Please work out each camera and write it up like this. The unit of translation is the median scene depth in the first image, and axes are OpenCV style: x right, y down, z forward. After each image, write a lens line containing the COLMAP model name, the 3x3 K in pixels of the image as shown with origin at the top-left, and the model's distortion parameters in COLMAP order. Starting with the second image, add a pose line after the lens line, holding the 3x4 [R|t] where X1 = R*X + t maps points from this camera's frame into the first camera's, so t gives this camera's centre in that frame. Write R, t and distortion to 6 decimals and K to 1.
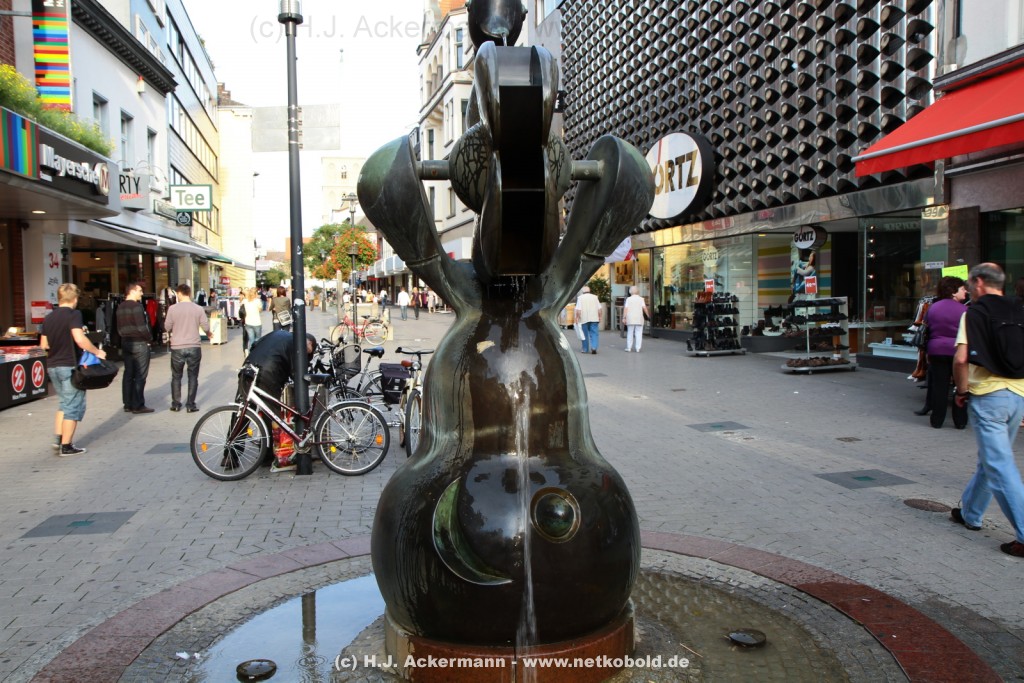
lens RADIAL K [[848.1, 0, 512.0], [0, 848.1, 341.5], [0, 0, 1]] dist [-0.073840, 0.099783]
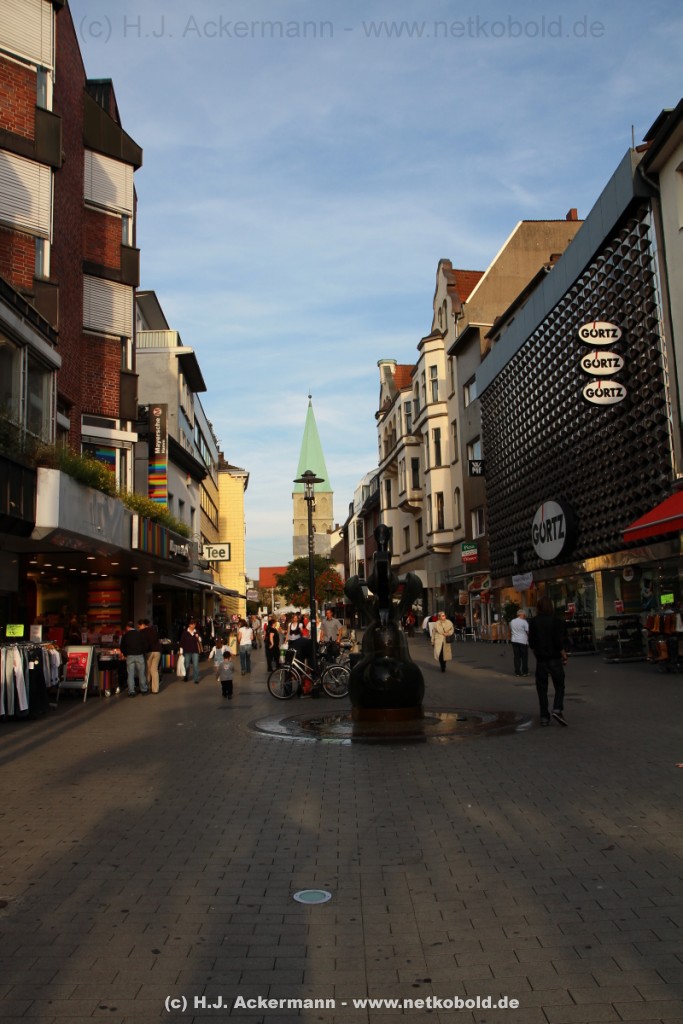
lens RADIAL K [[817.3, 0, 337.2], [0, 817.3, 521.3], [0, 0, 1]] dist [-0.090851, 0.099401]
pose [[0.985977, -0.035824, -0.162990, 0.064472], [0.007026, 0.984733, -0.173930, 0.026162], [0.166733, 0.170345, 0.971176, -0.424919]]
